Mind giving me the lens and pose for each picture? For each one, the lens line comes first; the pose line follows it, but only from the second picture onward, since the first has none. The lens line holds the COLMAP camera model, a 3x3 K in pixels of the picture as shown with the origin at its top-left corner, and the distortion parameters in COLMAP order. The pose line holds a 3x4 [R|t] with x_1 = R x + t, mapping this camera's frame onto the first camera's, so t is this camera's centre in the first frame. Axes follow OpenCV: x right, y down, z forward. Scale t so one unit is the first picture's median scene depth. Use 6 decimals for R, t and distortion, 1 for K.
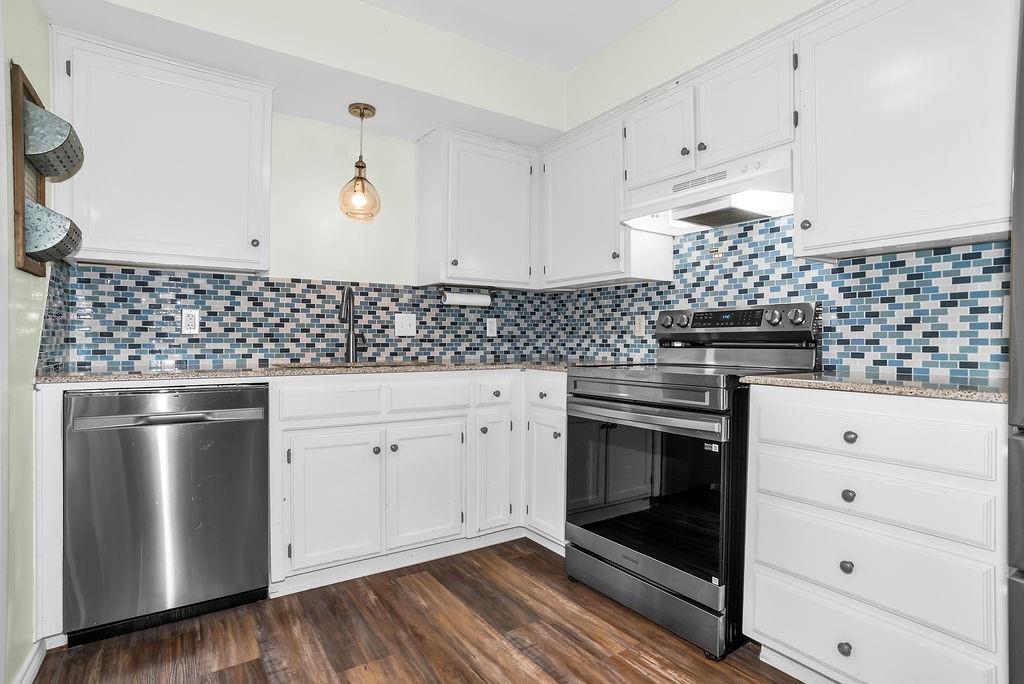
lens RADIAL K [[524.7, 0, 512.0], [0, 524.7, 342.0], [0, 0, 1]] dist [-0.094095, 0.049474]
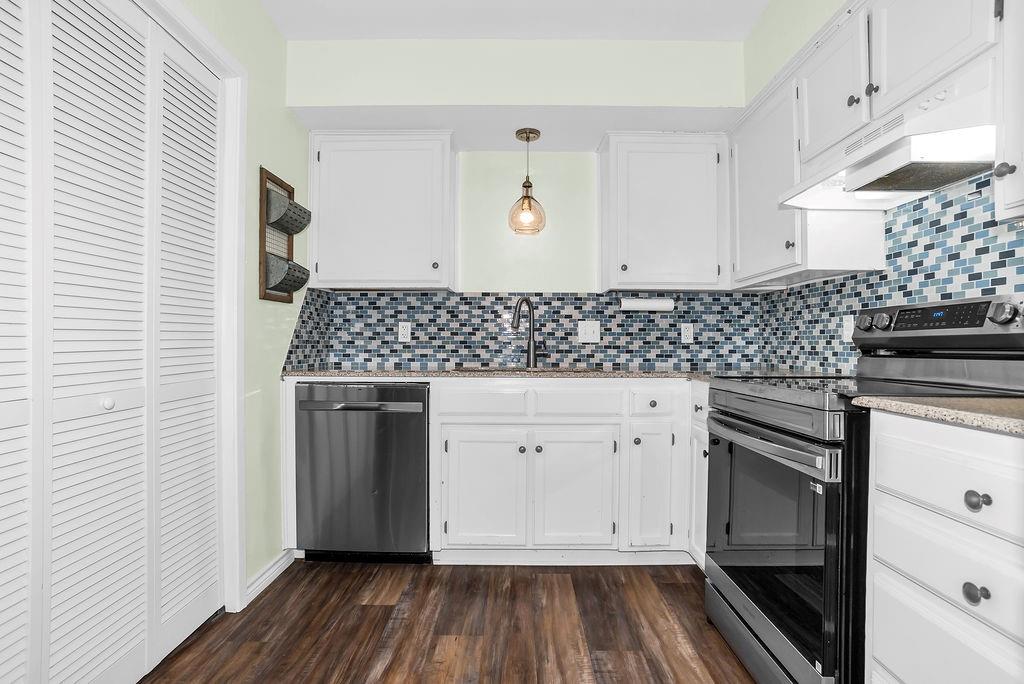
lens RADIAL K [[524.7, 0, 512.0], [0, 524.7, 342.0], [0, 0, 1]] dist [-0.094095, 0.049474]
pose [[0.823741, -0.004478, -0.566949, 0.298574], [-0.002686, 0.999927, -0.011799, -0.000554], [0.566960, 0.011242, 0.823669, 0.086040]]
